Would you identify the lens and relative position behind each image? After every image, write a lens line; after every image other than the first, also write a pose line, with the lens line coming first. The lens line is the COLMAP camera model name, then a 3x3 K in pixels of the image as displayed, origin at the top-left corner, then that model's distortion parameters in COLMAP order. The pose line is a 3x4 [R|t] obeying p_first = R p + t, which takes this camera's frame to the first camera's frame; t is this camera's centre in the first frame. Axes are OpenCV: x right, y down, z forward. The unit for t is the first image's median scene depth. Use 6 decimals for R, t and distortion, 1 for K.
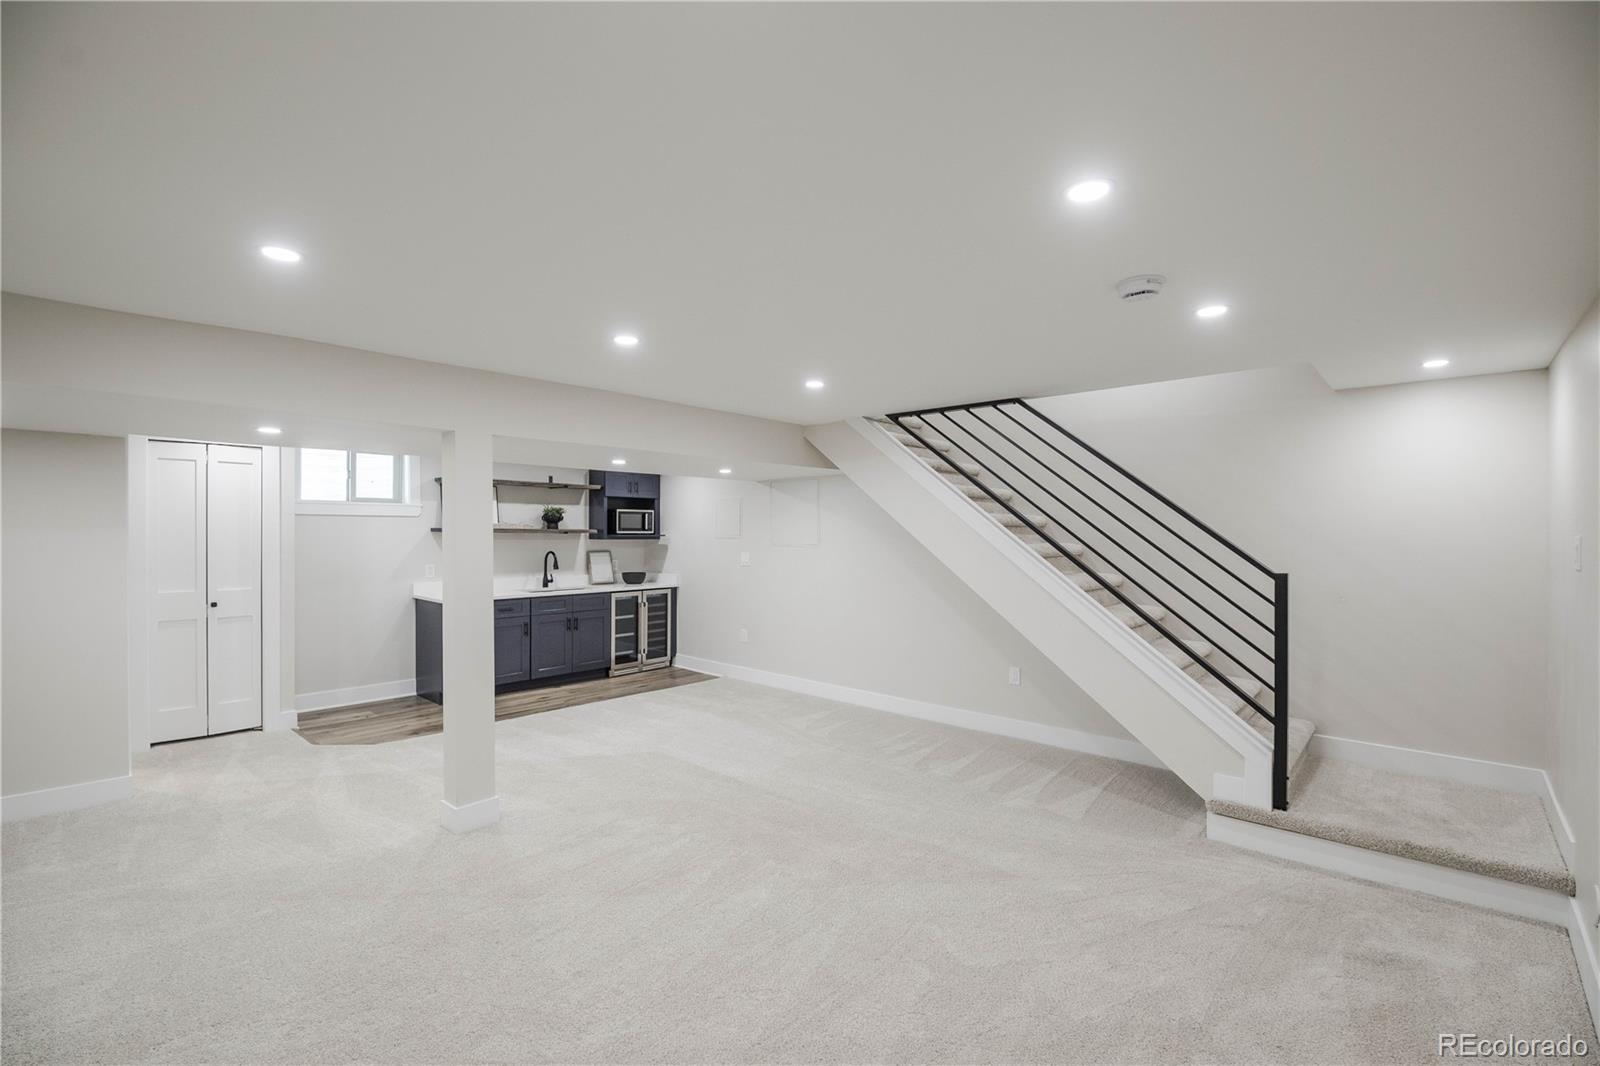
lens RADIAL K [[722.5, 0, 799.8], [0, 722.5, 535.7], [0, 0, 1]] dist [-0.002576, -0.002448]
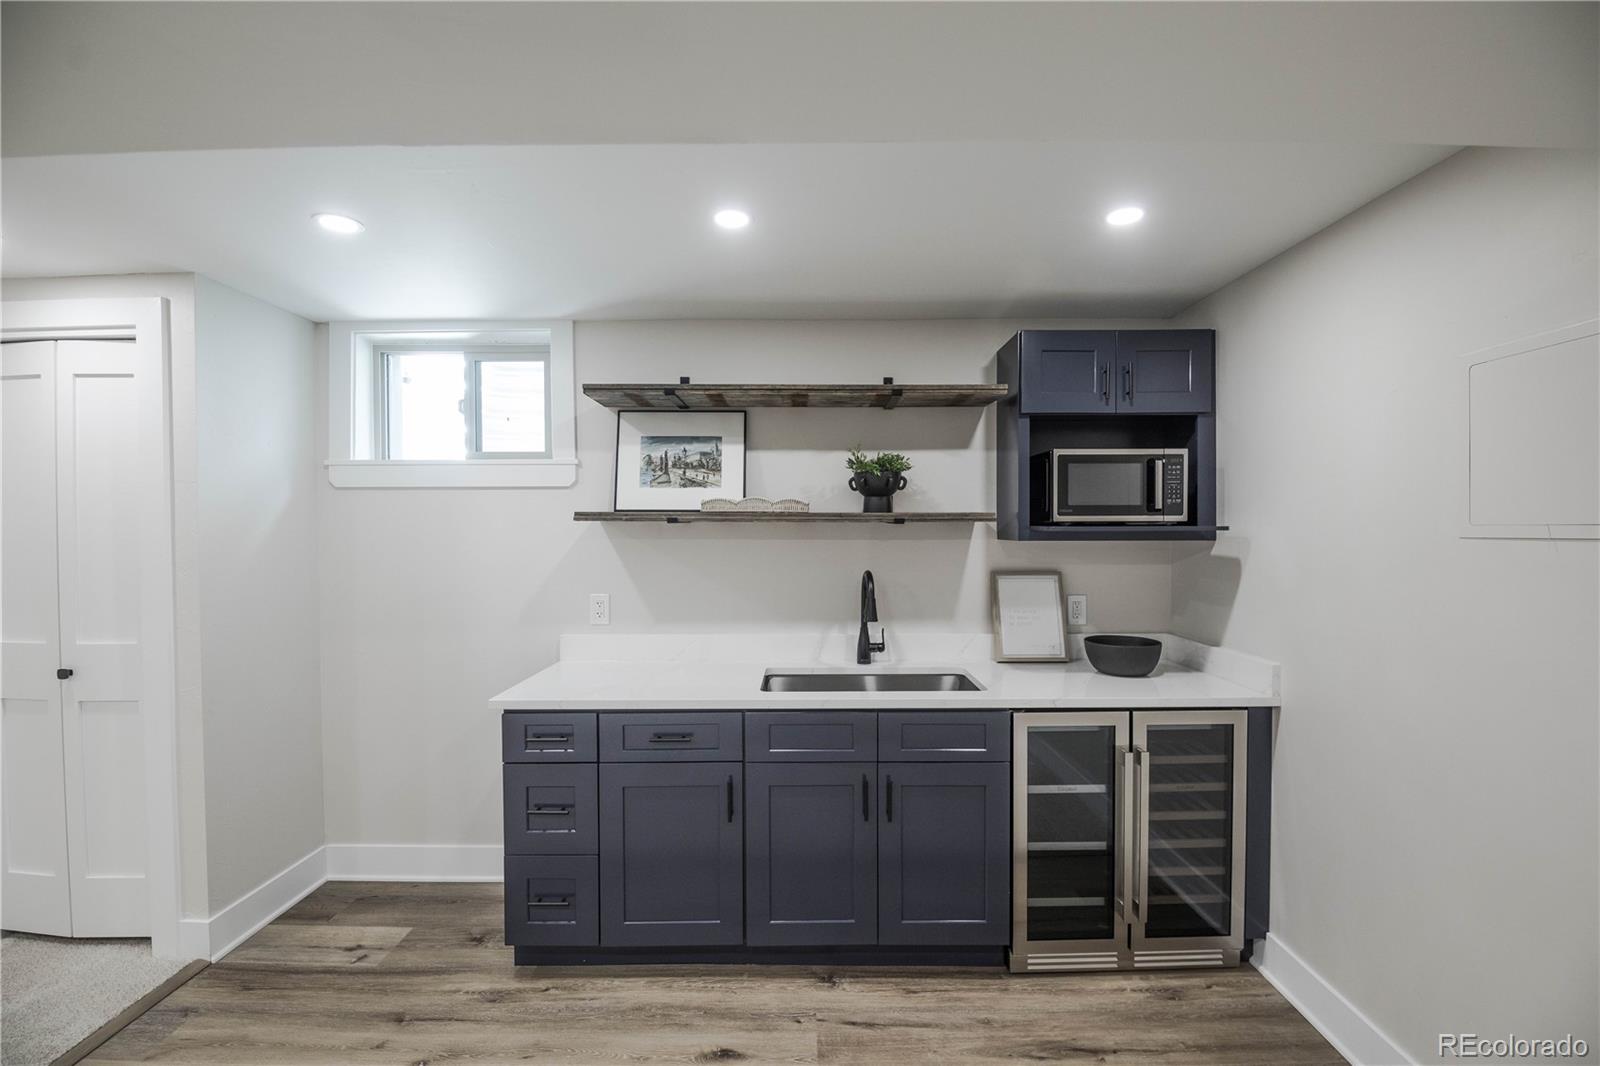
lens RADIAL K [[722.5, 0, 786.9], [0, 722.5, 540.5], [0, 0, 1]] dist [-0.002576, -0.002448]
pose [[0.679722, 0.009067, -0.733414, -0.092657], [0.000087, 0.999923, 0.012443, 0.000900], [0.733470, -0.008522, 0.679669, 0.675293]]
